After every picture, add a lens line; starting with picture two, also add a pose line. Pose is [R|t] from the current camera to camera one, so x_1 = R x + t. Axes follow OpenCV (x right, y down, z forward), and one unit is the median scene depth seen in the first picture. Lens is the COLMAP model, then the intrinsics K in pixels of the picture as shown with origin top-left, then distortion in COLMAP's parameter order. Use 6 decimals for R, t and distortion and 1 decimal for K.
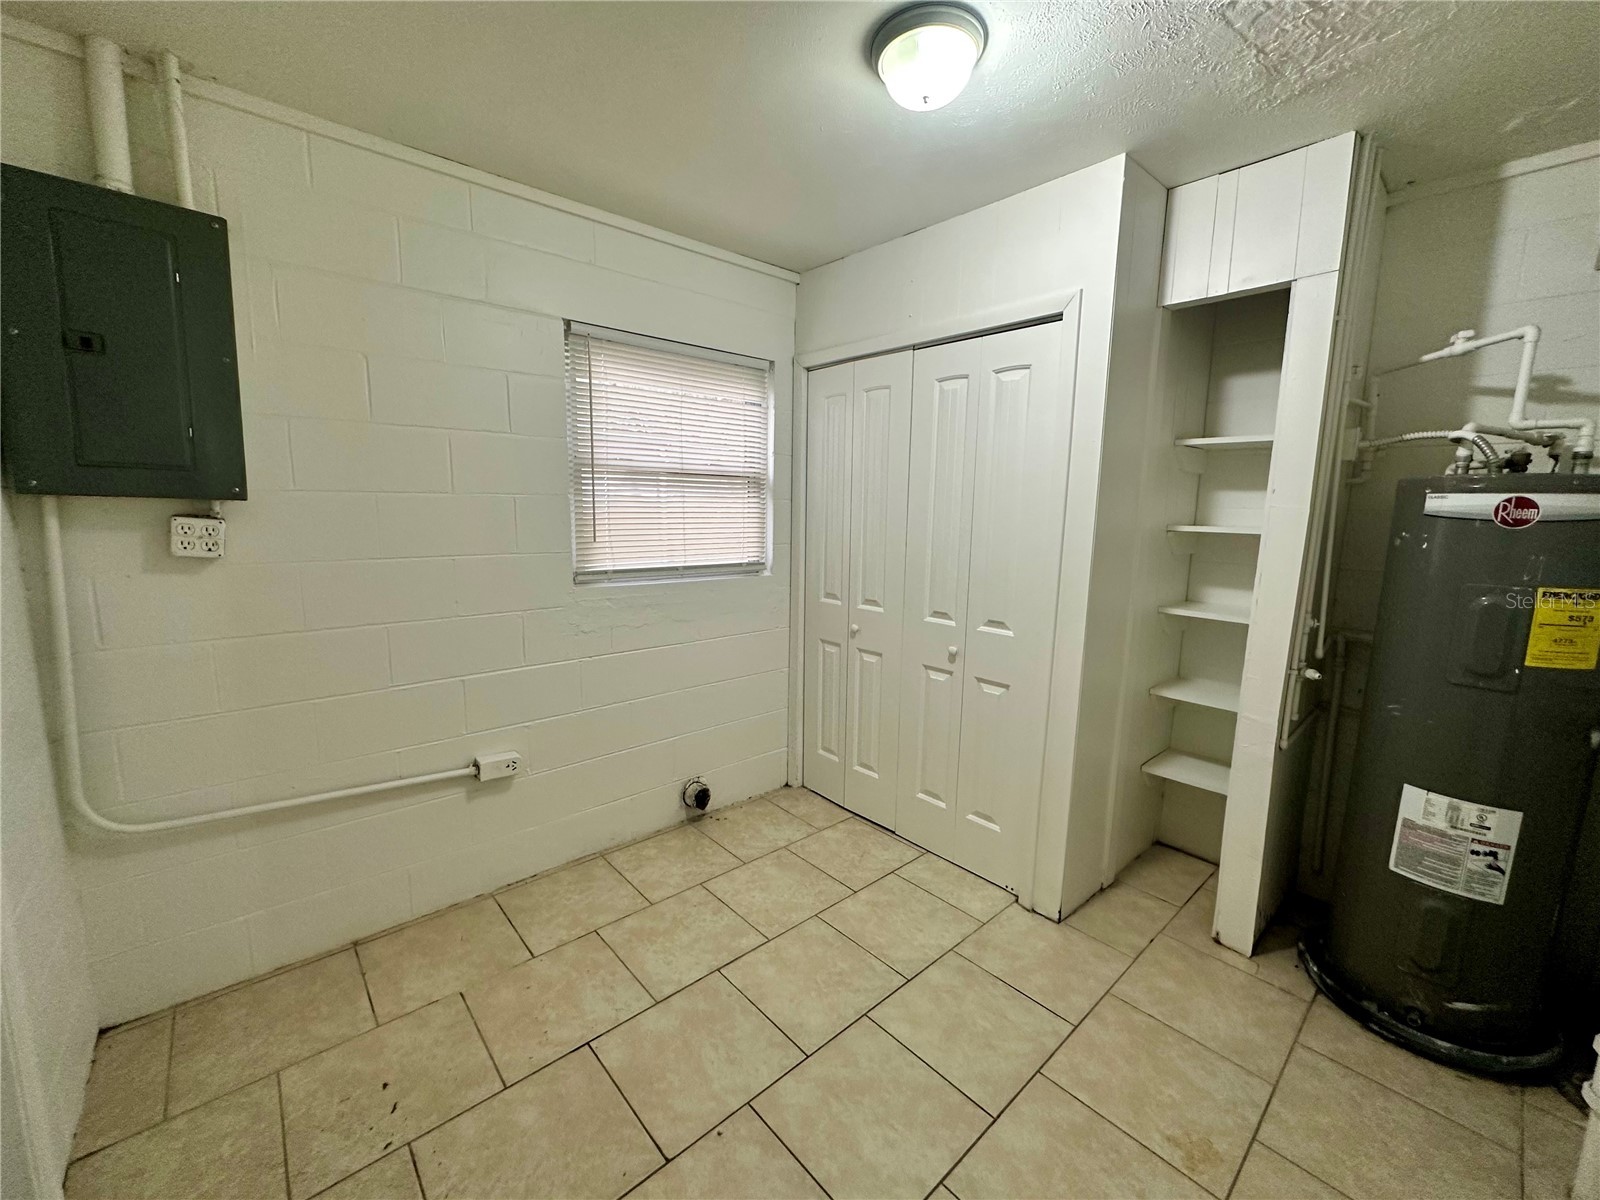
lens RADIAL K [[640.8, 0, 798.2], [0, 640.8, 600.4], [0, 0, 1]] dist [-0.001010, -0.000154]
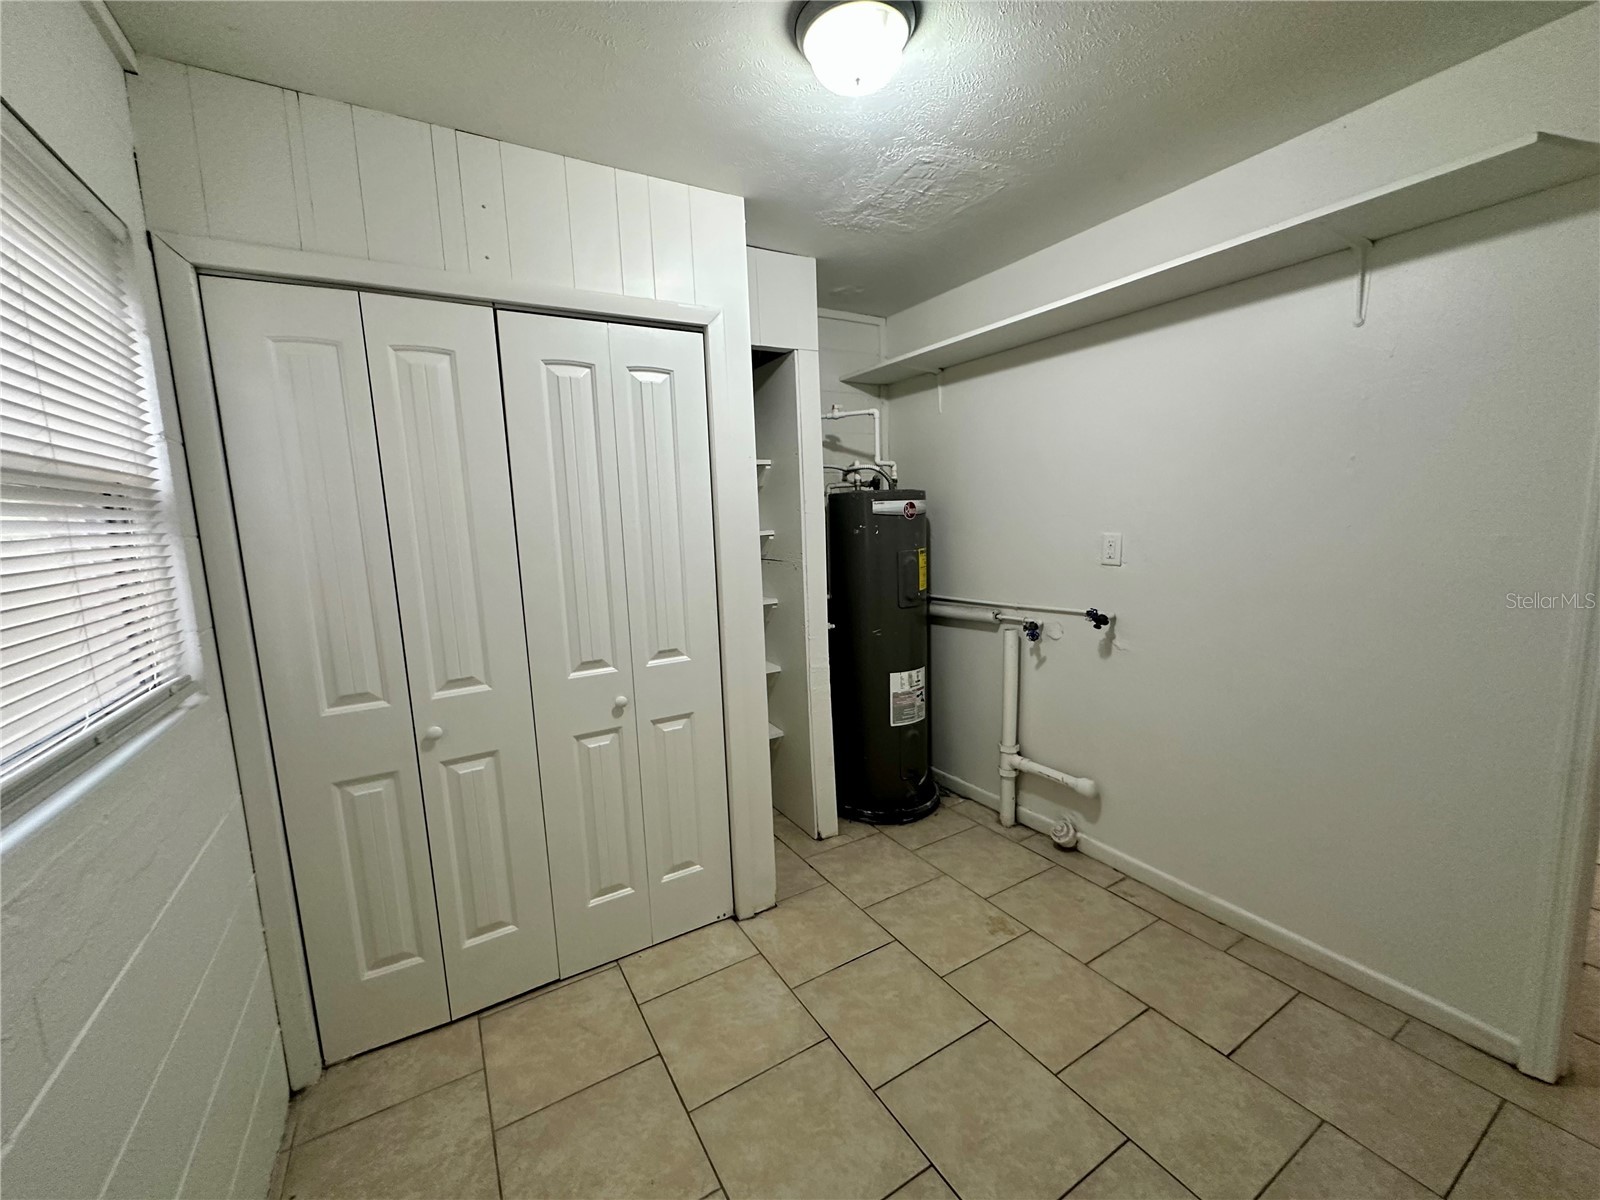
lens RADIAL K [[640.8, 0, 798.2], [0, 640.8, 600.4], [0, 0, 1]] dist [-0.001010, -0.000154]
pose [[0.191425, -0.156434, 0.968961, -0.531291], [0.187976, 0.974786, 0.120238, -0.112129], [-0.963339, 0.159125, 0.216004, 0.637488]]
